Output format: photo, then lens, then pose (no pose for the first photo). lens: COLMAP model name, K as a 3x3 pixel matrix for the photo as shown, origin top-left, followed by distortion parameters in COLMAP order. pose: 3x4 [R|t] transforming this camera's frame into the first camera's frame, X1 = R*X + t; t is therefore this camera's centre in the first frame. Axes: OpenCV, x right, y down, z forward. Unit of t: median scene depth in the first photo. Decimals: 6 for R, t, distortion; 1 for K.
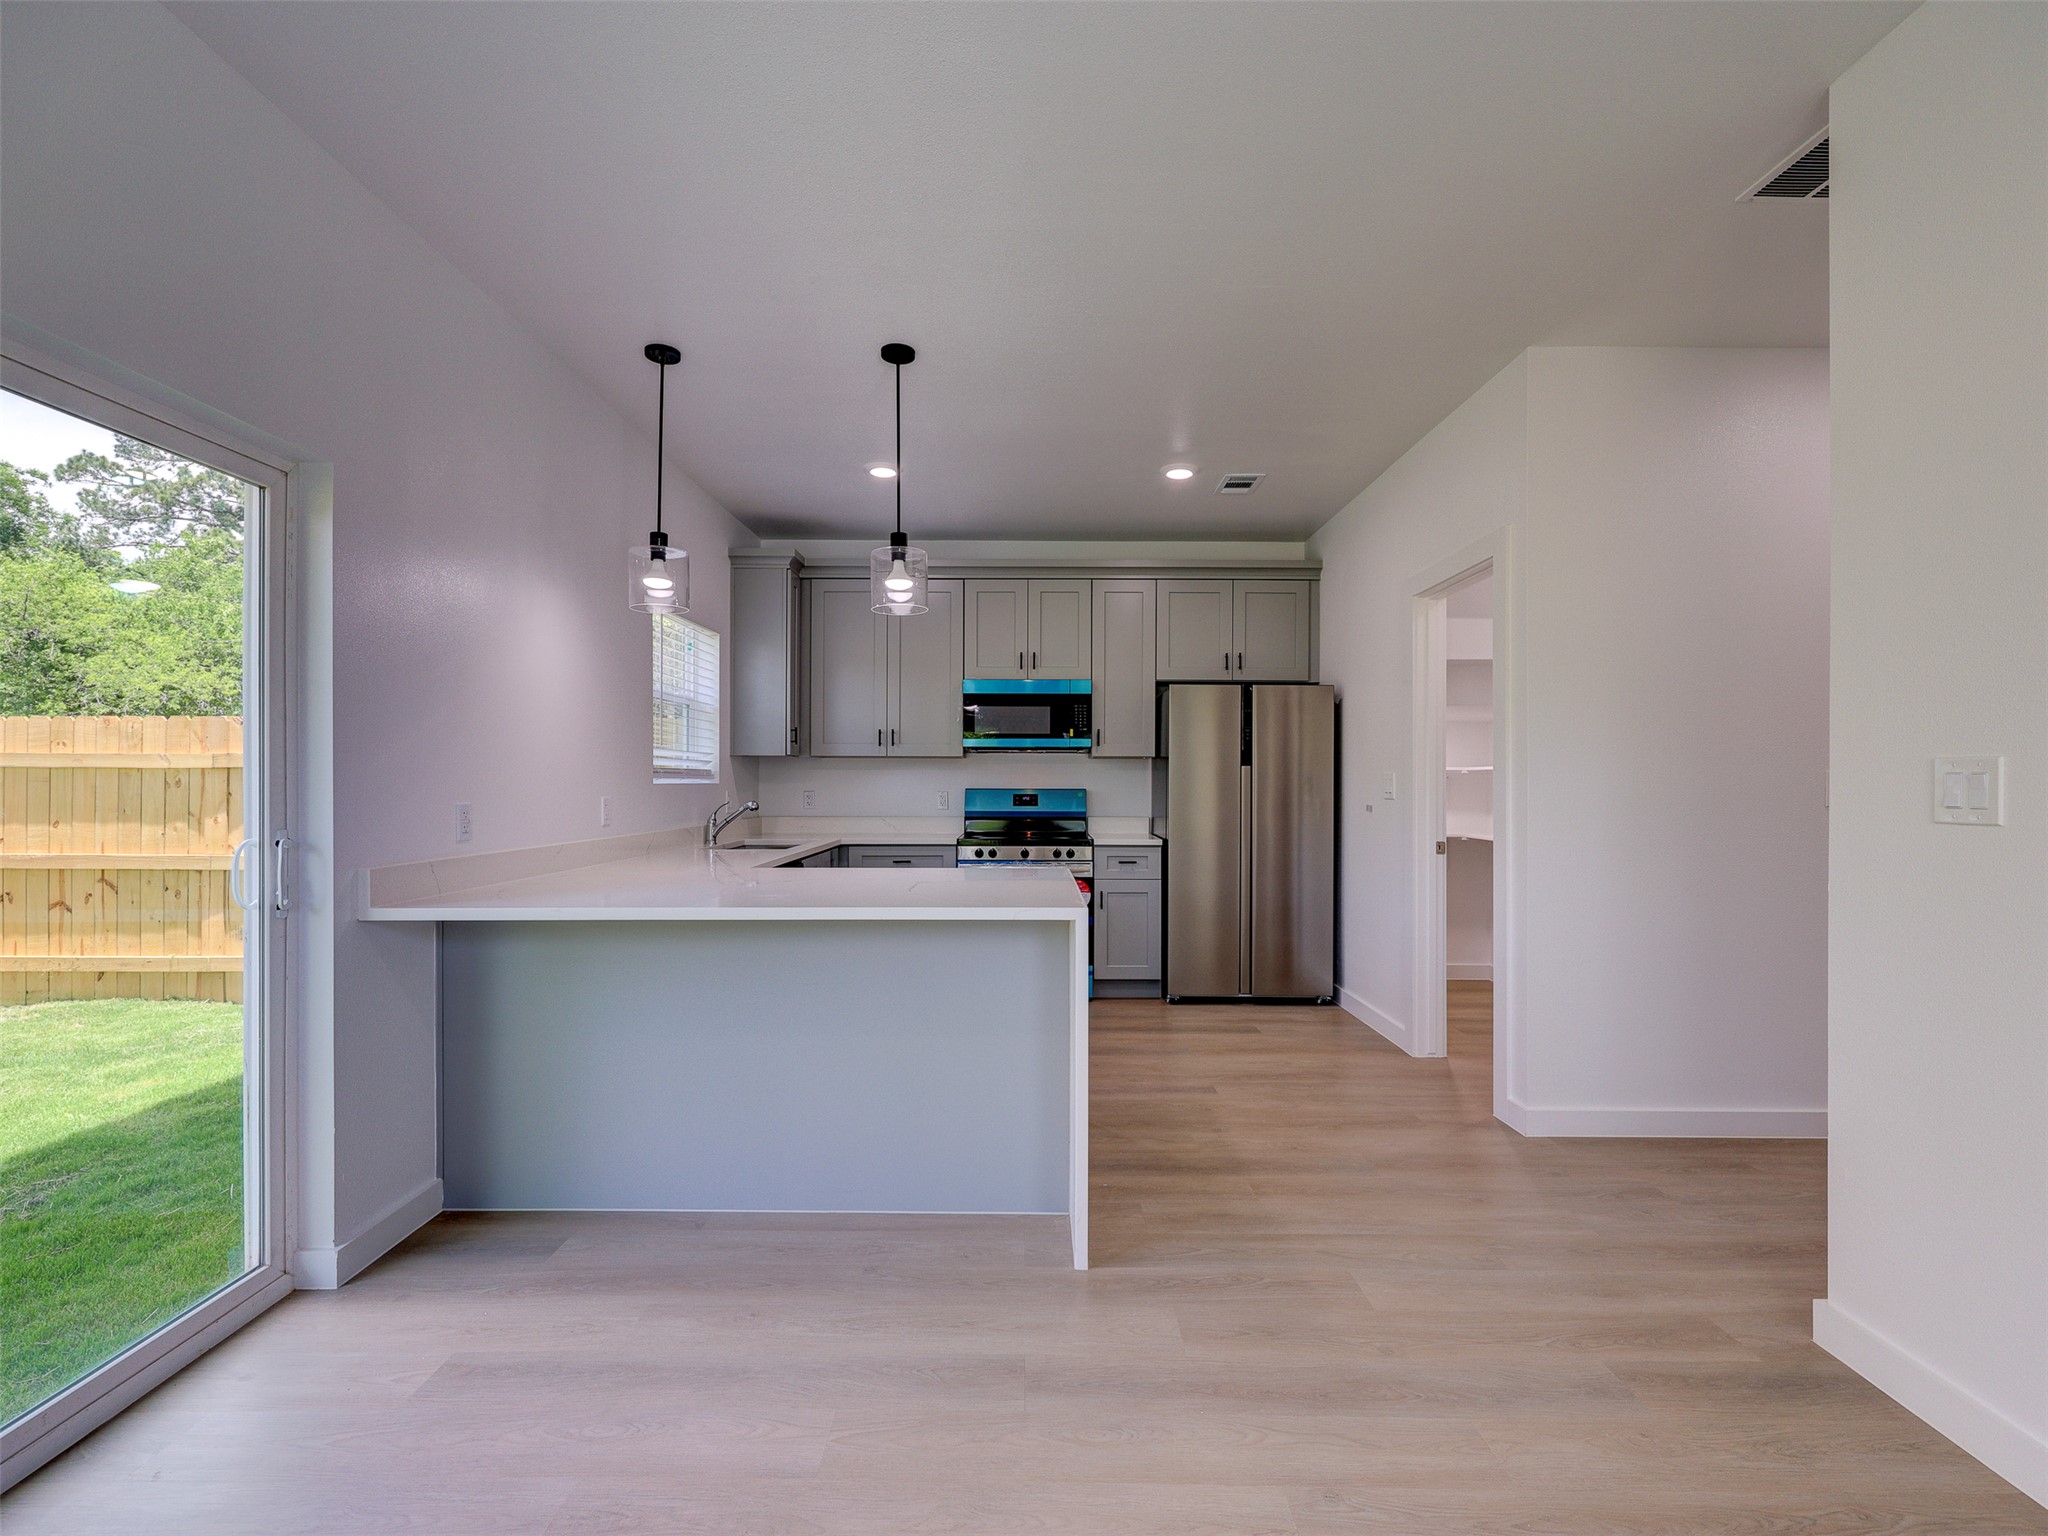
lens RADIAL K [[929.4, 0, 1025.6], [0, 929.4, 774.5], [0, 0, 1]] dist [0.001630, -0.000639]
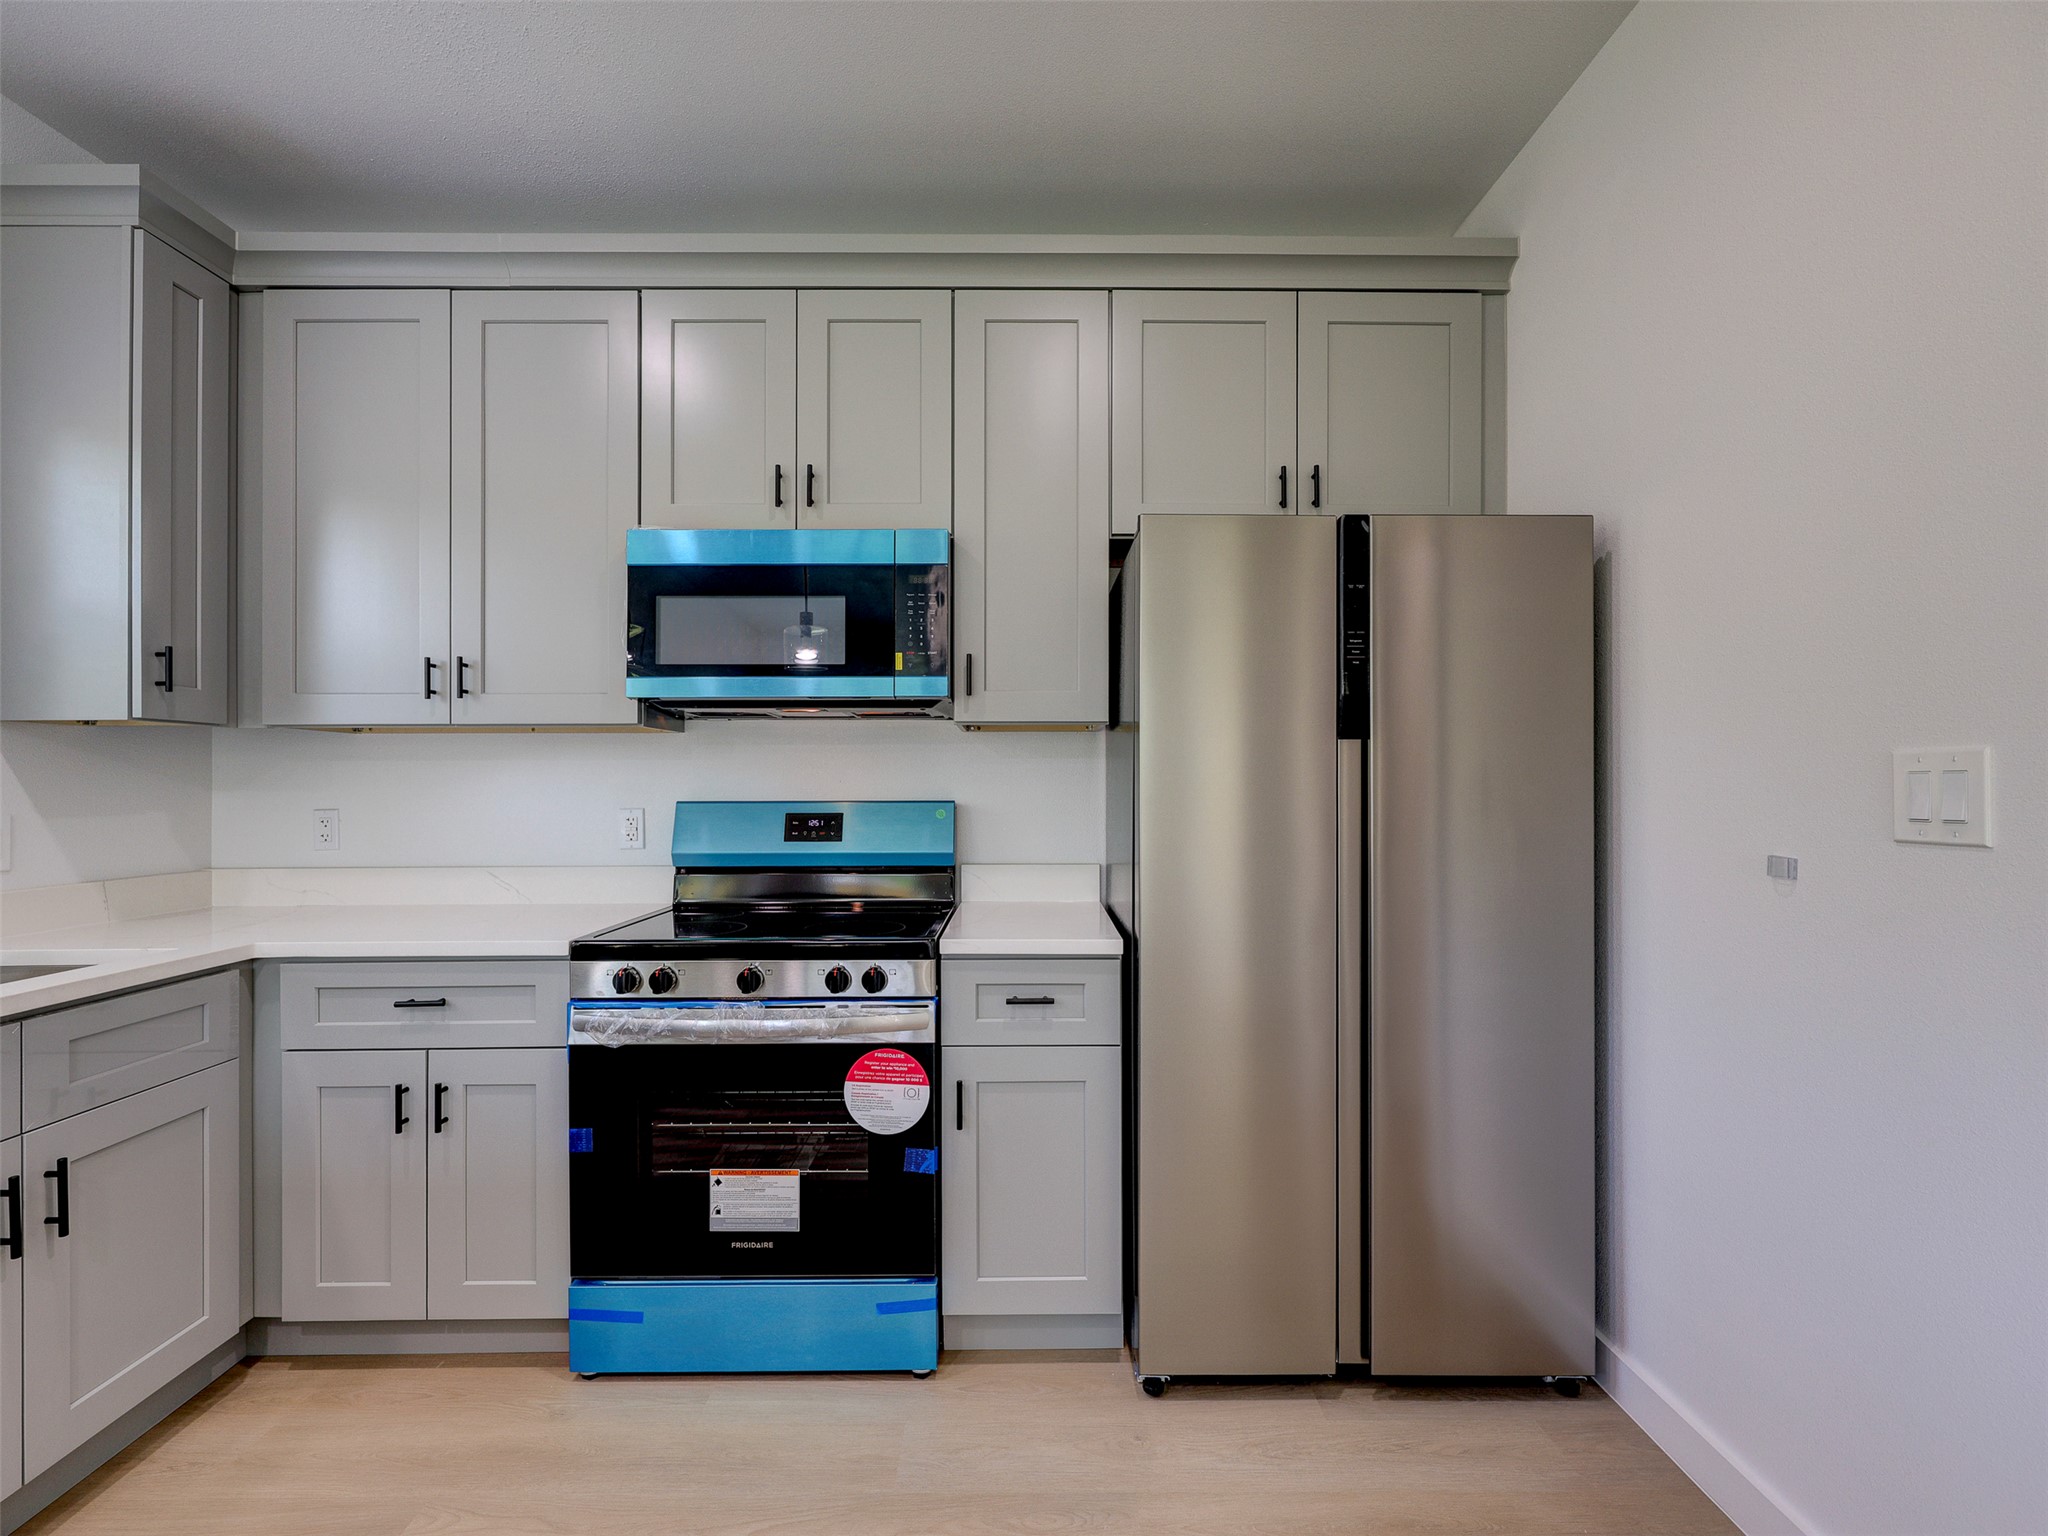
lens RADIAL K [[929.4, 0, 1025.6], [0, 929.4, 774.5], [0, 0, 1]] dist [0.001630, -0.000639]
pose [[0.999972, -0.006586, -0.003515, 0.104641], [0.006603, 0.999967, 0.004637, 0.002027], [0.003485, -0.004661, 0.999983, 0.598121]]
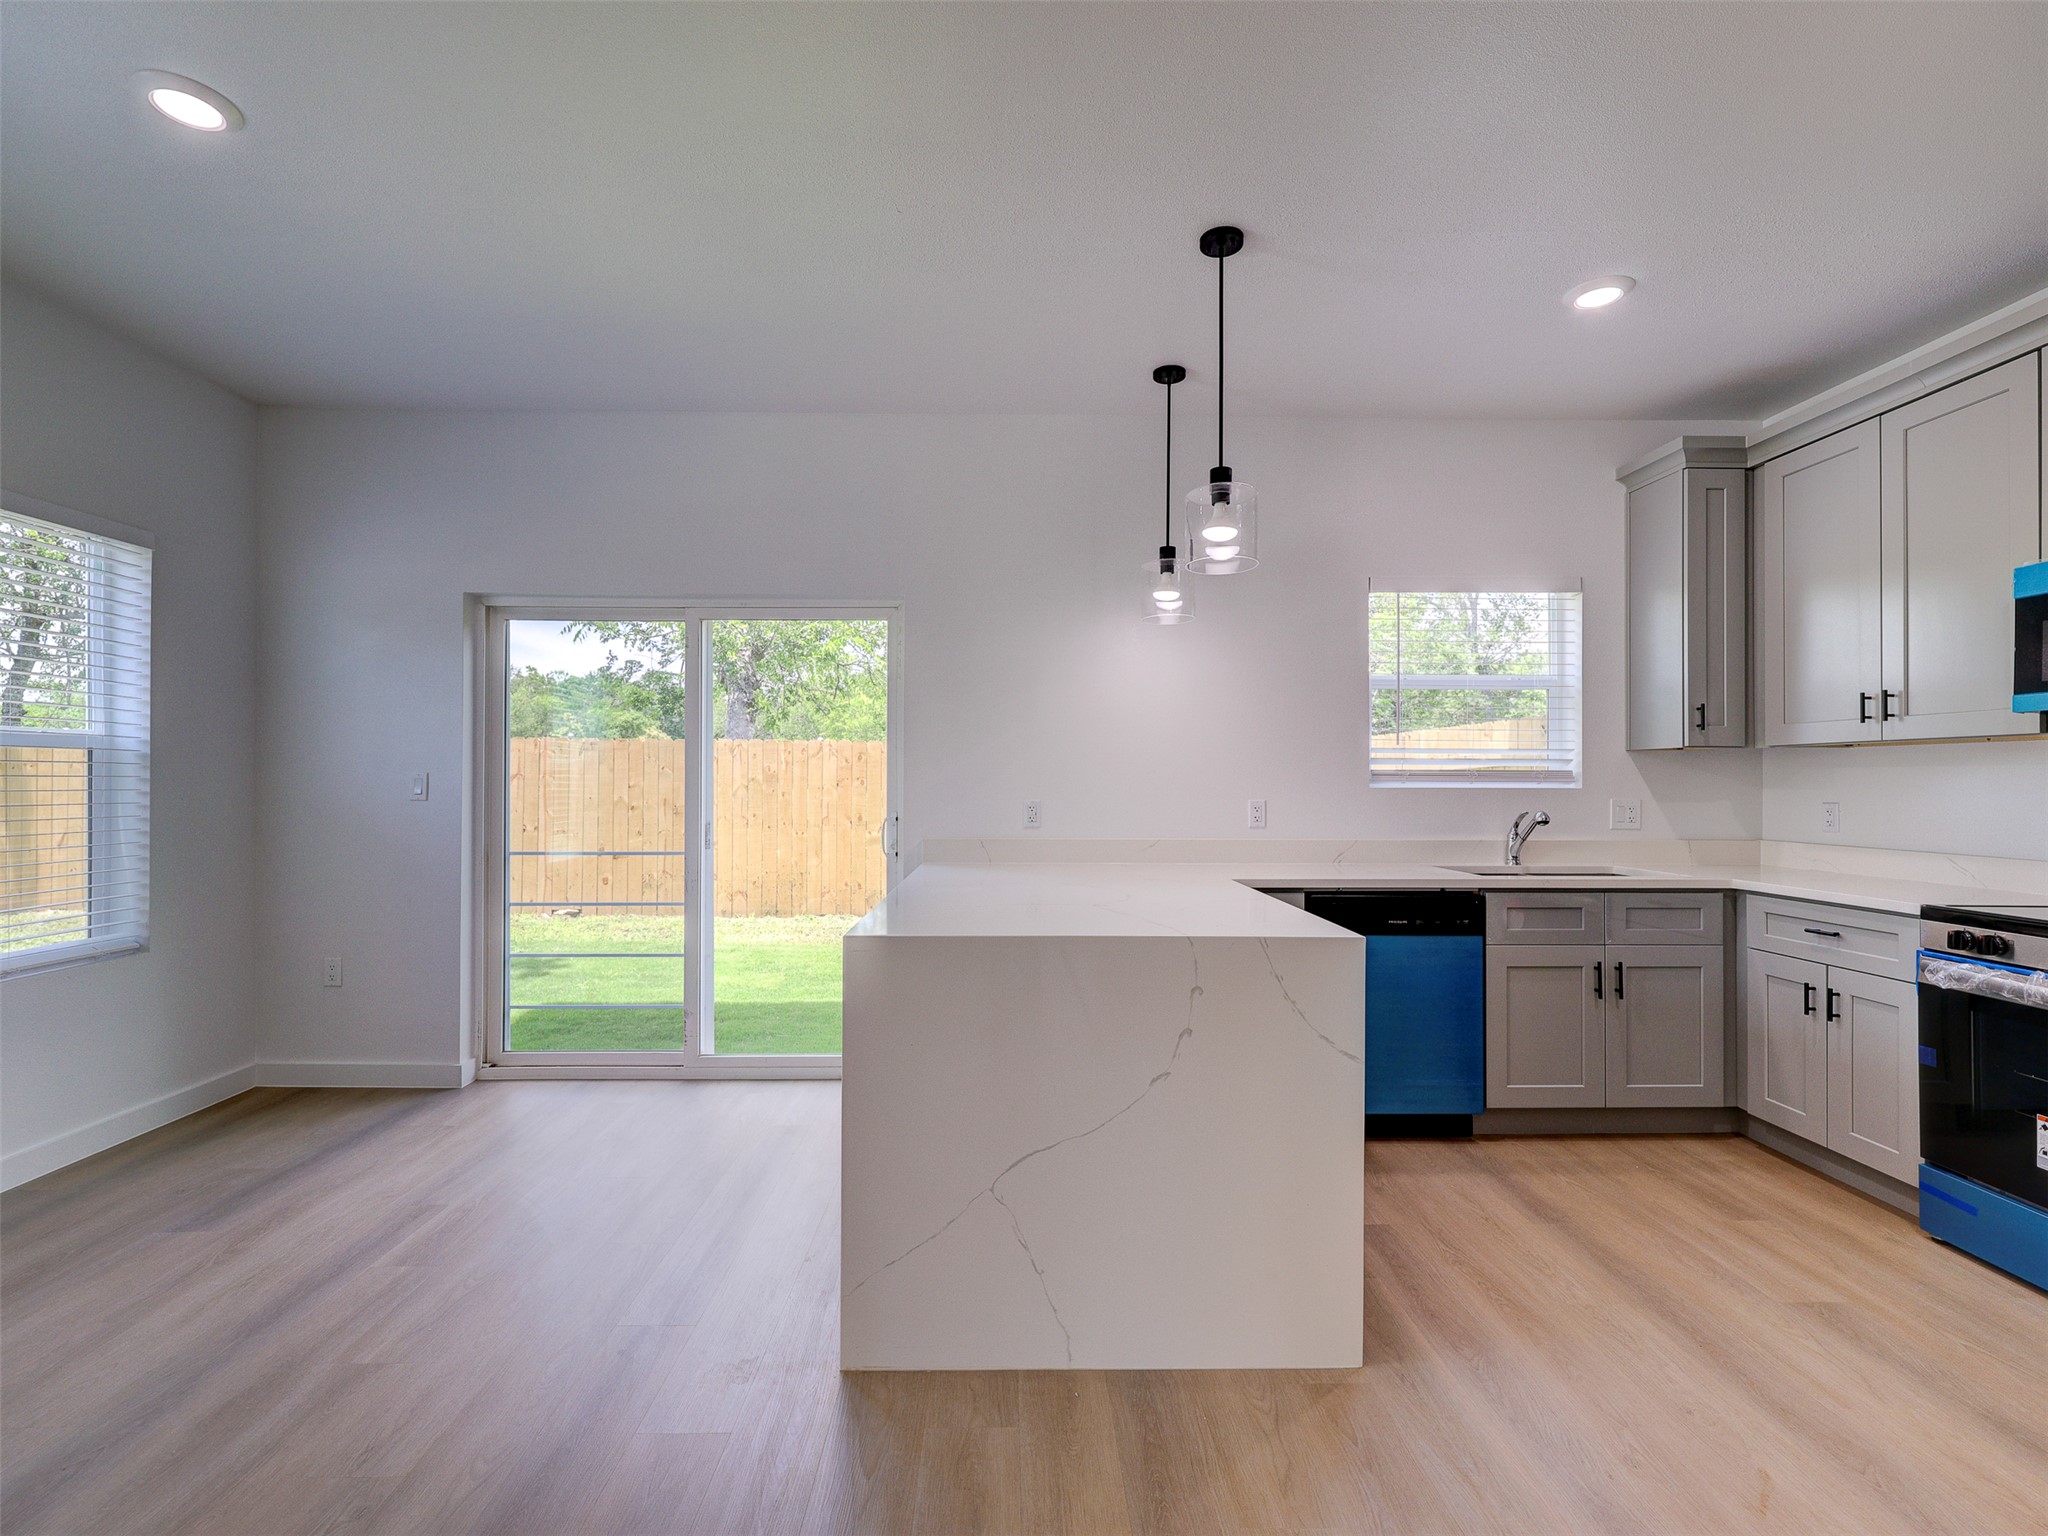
lens RADIAL K [[929.4, 0, 1025.6], [0, 929.4, 774.5], [0, 0, 1]] dist [0.001630, -0.000639]
pose [[0.017045, -0.011424, -0.999789, 0.389520], [0.006166, 0.999917, -0.011320, 0.003275], [0.999836, -0.005971, 0.017114, 0.493683]]
